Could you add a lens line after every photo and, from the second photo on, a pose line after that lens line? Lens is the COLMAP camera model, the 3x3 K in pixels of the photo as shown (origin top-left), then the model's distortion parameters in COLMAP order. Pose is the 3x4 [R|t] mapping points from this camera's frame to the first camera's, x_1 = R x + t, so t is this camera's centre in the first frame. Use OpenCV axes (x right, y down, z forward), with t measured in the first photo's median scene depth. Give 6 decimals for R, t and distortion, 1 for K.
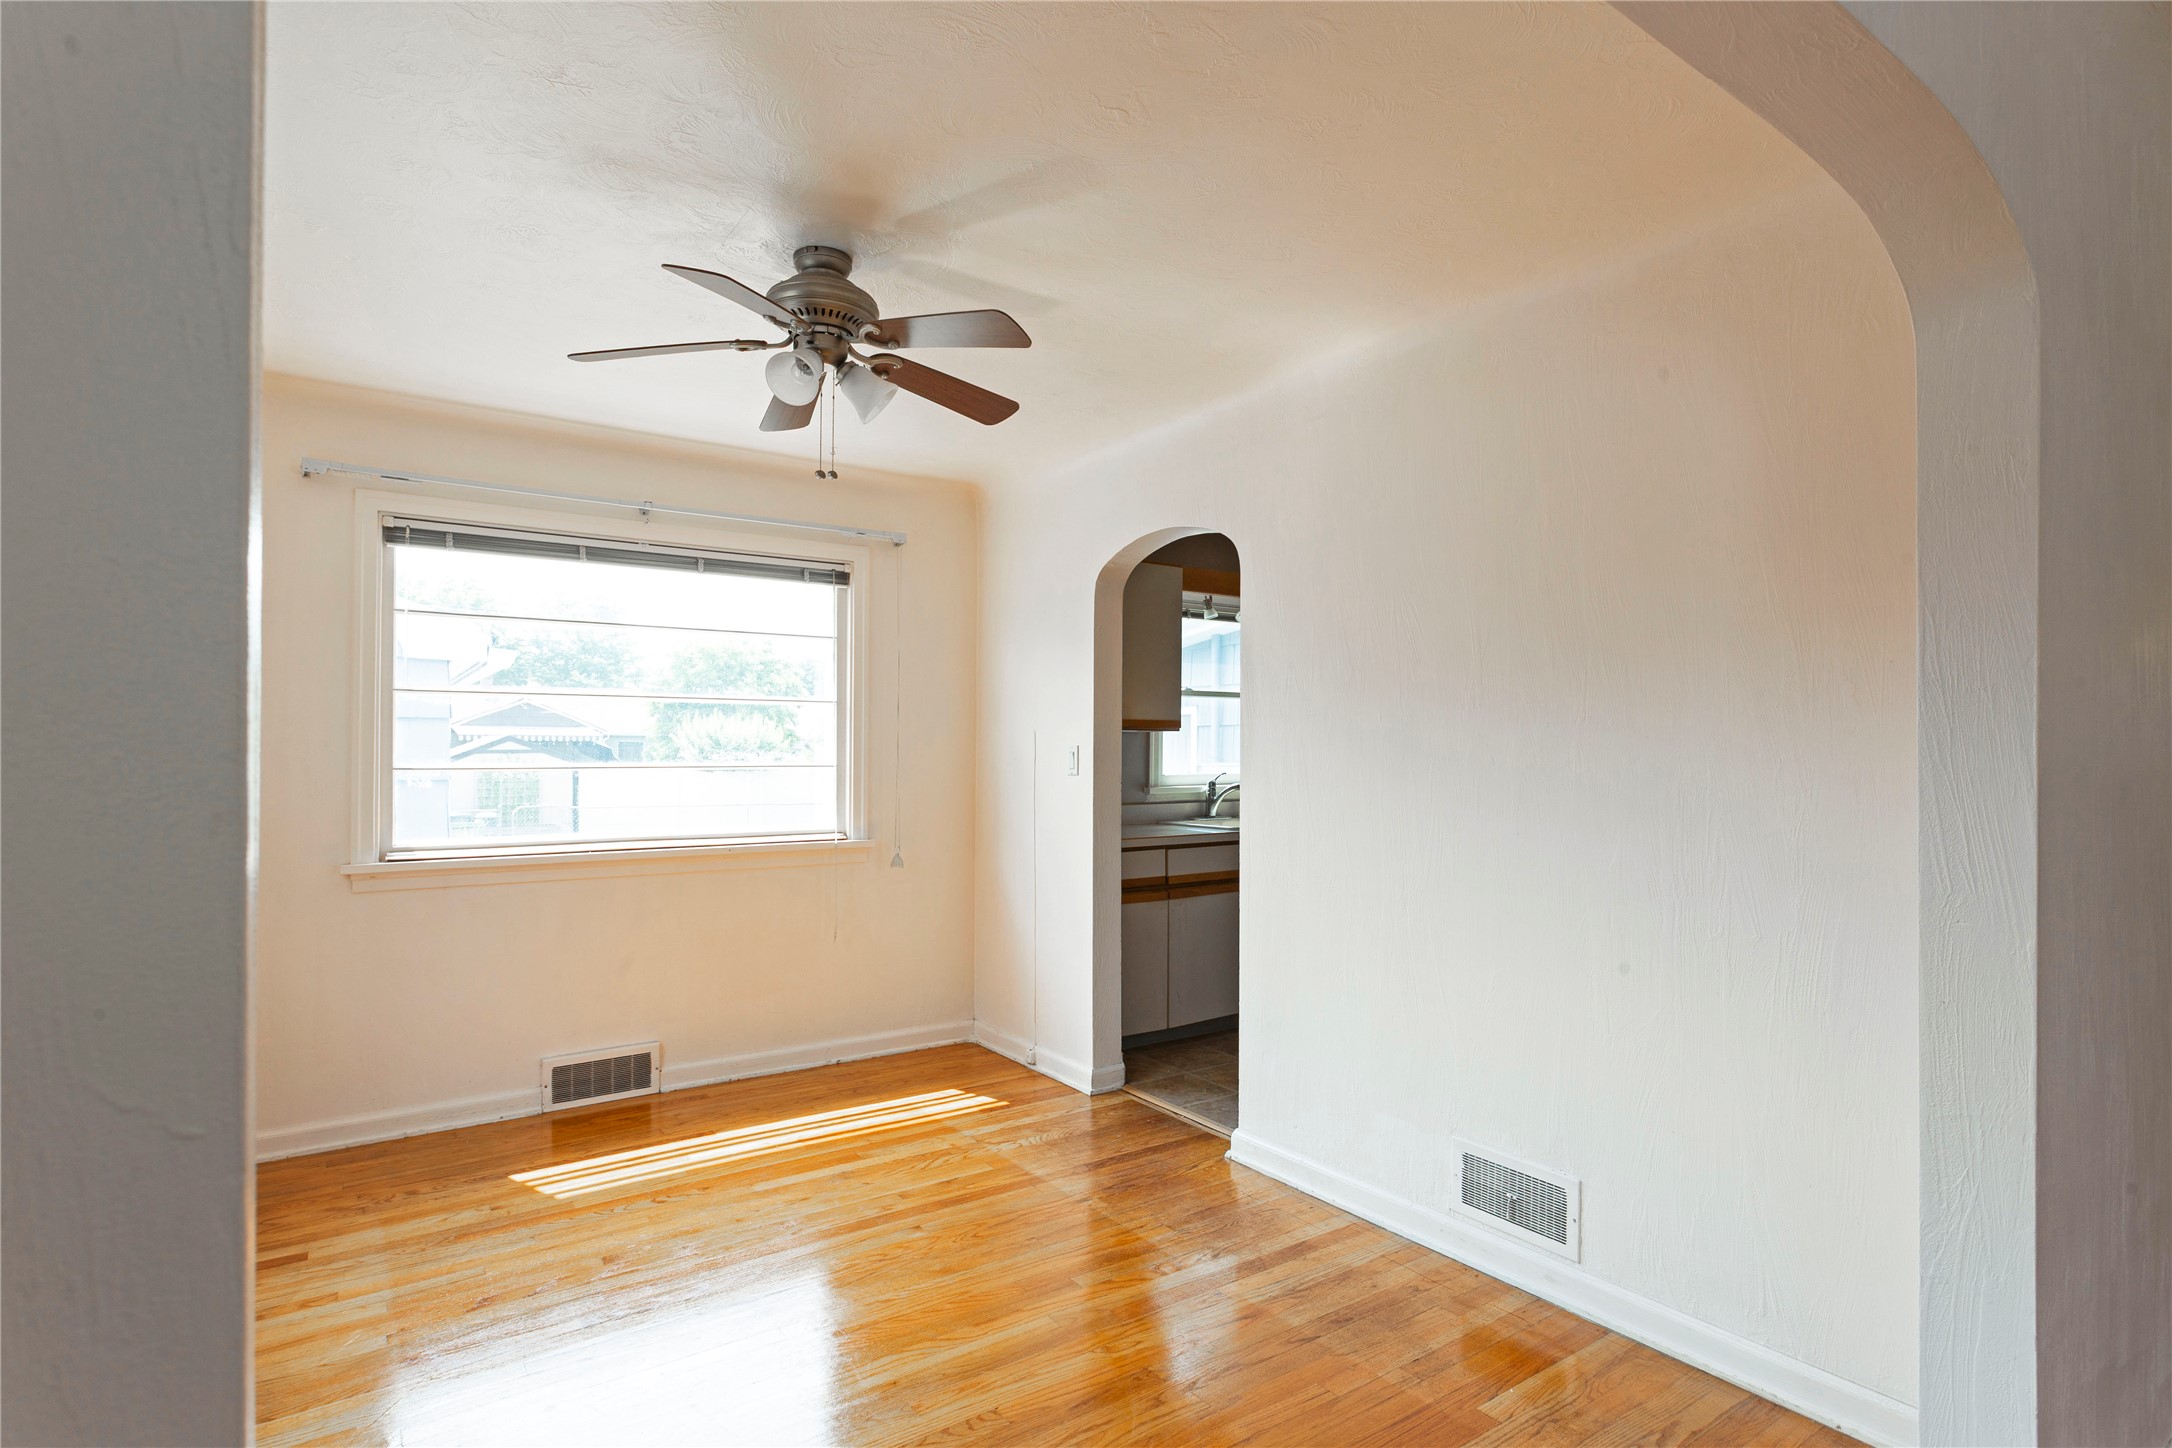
lens RADIAL K [[1093.4, 0, 1087.1], [0, 1093.4, 754.1], [0, 0, 1]] dist [0.000602, 0.001199]
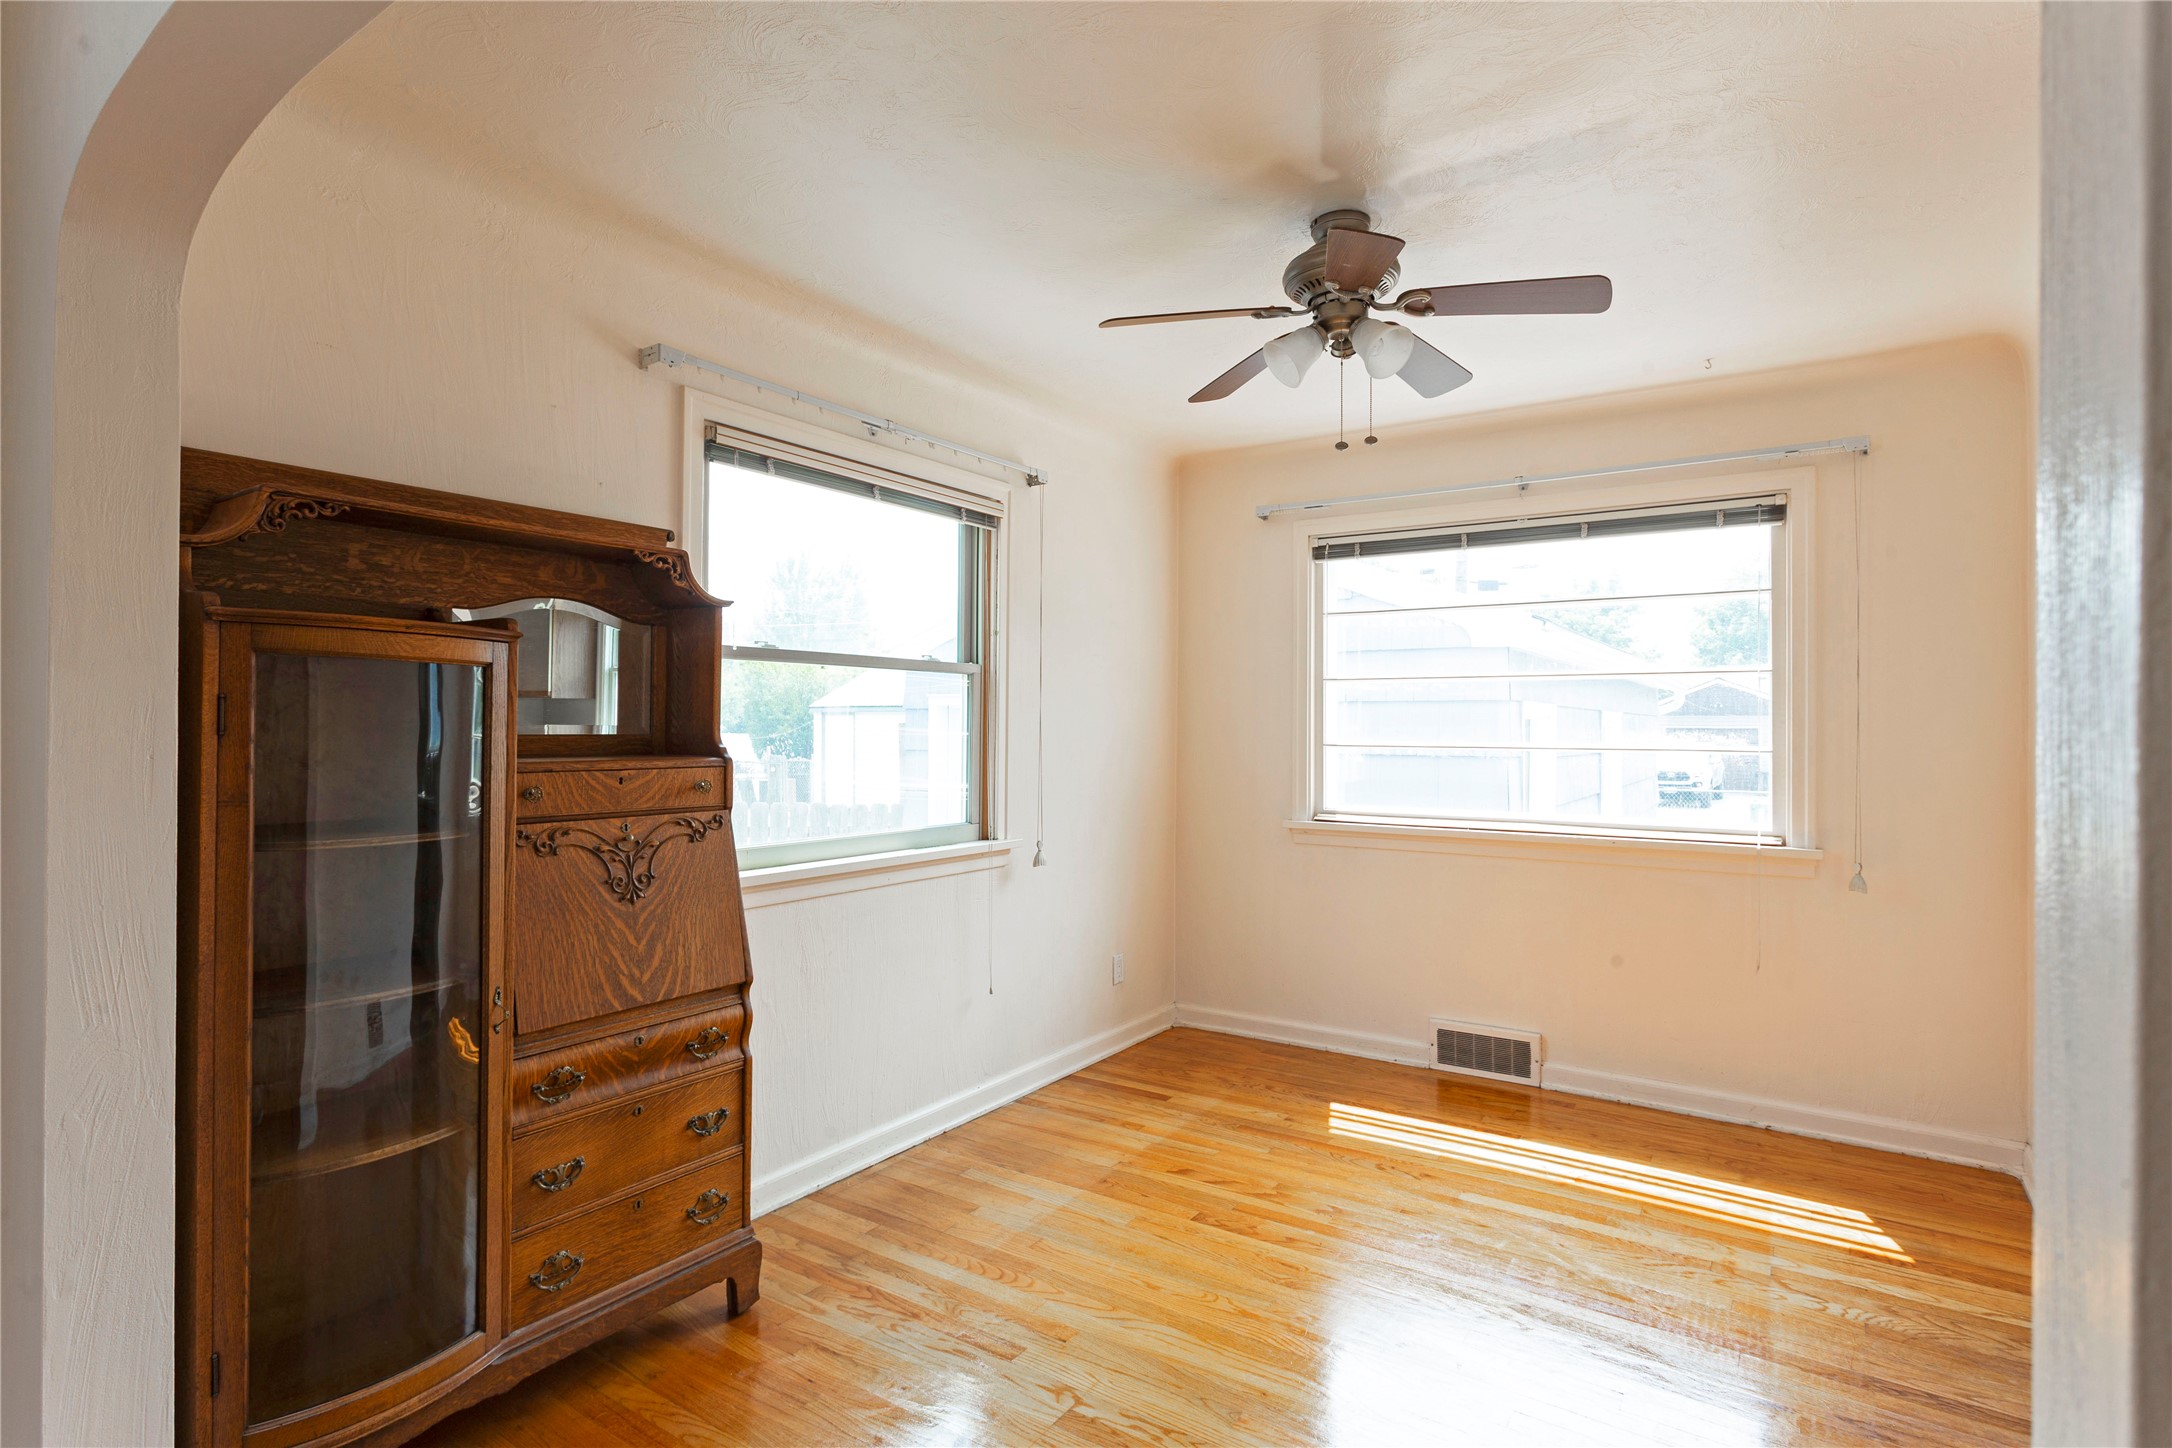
lens RADIAL K [[1103.4, 0, 1086.0], [0, 1103.4, 724.0], [0, 0, 1]] dist [0.001544, 0.000741]
pose [[0.358976, -0.000911, -0.933347, 0.388755], [-0.006892, 0.999970, -0.003627, -0.003306], [0.933322, 0.007735, 0.358958, 0.291947]]
